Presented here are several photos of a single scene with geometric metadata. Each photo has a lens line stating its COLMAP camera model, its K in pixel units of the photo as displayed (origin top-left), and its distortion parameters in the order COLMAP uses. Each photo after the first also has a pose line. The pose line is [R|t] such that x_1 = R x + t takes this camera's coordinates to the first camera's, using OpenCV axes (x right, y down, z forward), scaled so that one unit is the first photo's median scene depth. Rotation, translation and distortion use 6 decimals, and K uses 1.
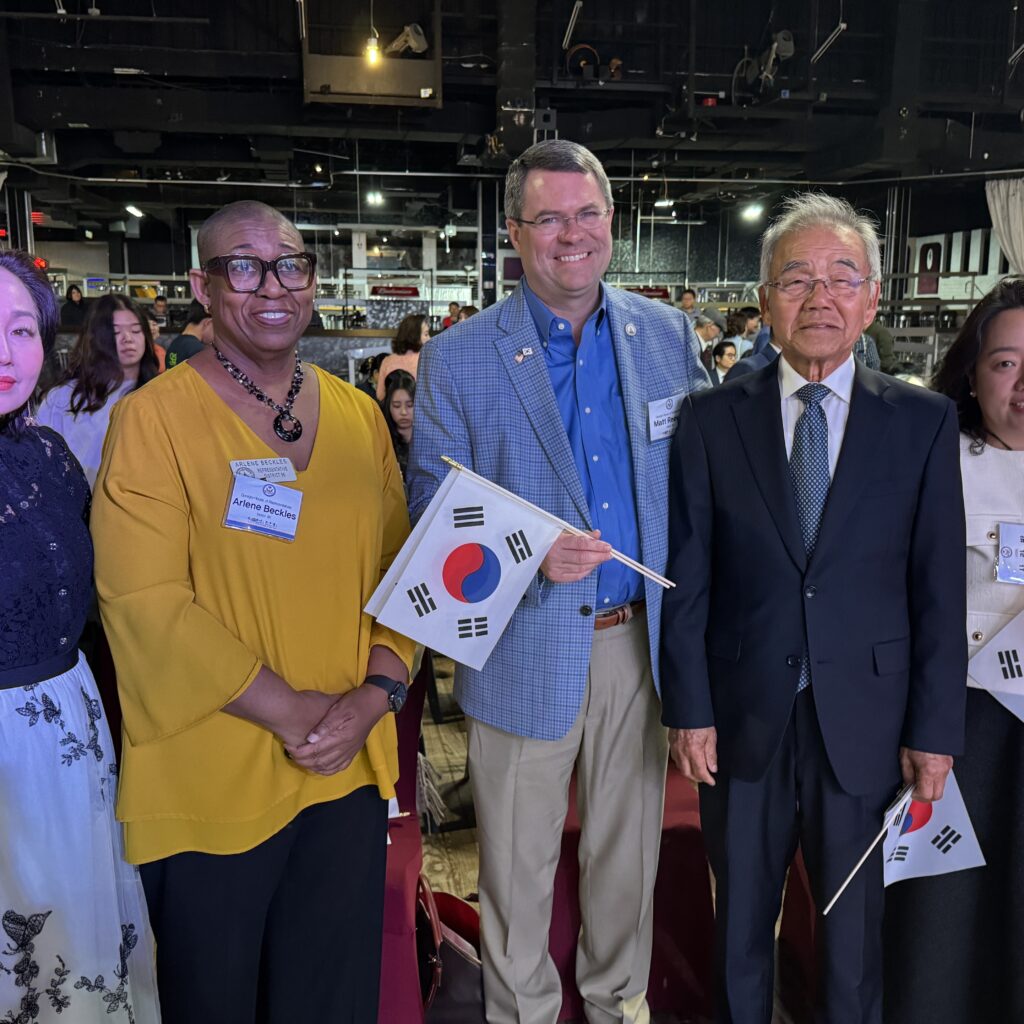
lens RADIAL K [[1138.9, 0, 514.0], [0, 1138.9, 527.0], [0, 0, 1]] dist [0.150119, -0.338467]
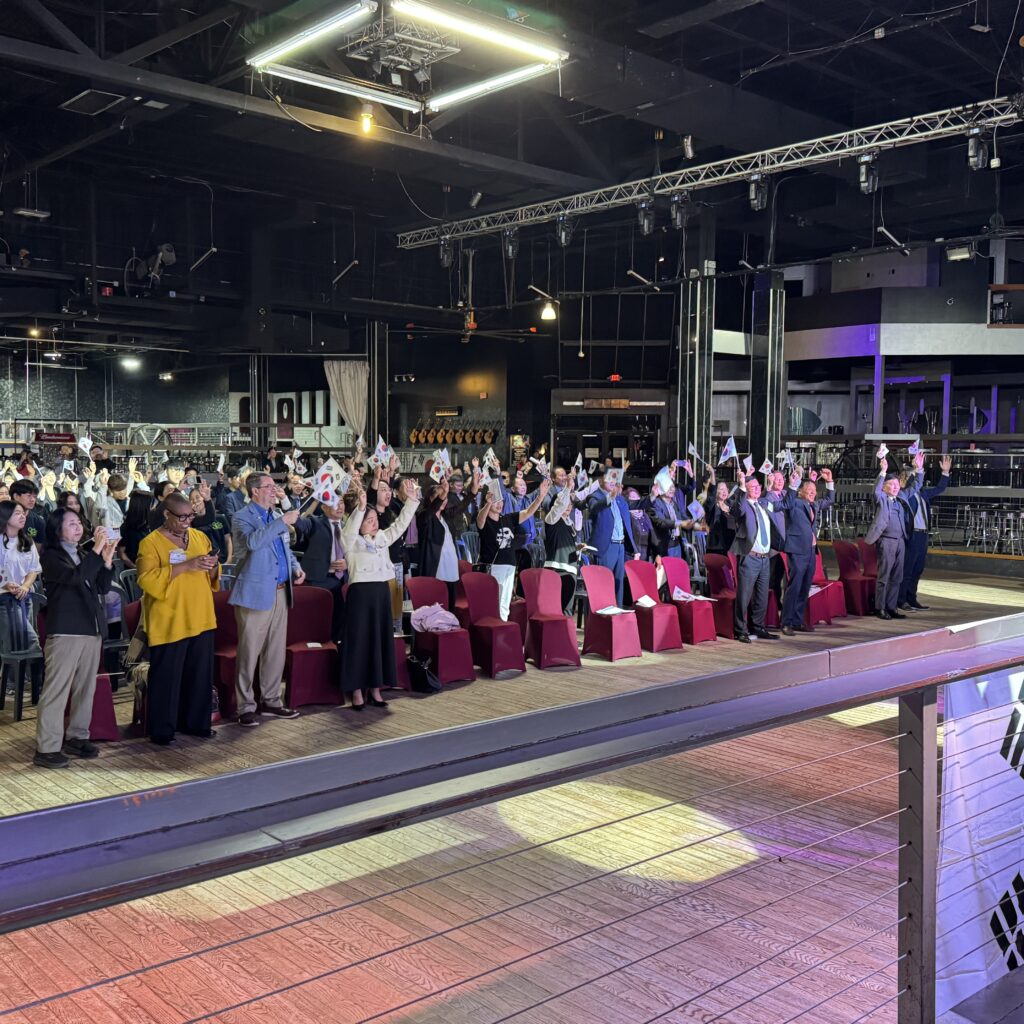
lens RADIAL K [[1138.9, 0, 514.0], [0, 1138.9, 527.0], [0, 0, 1]] dist [0.150119, -0.338467]
pose [[0.857965, -0.029493, 0.512861, -0.089950], [0.083703, 0.993035, -0.082920, 0.020938], [-0.506843, 0.114071, 0.854457, -0.224367]]
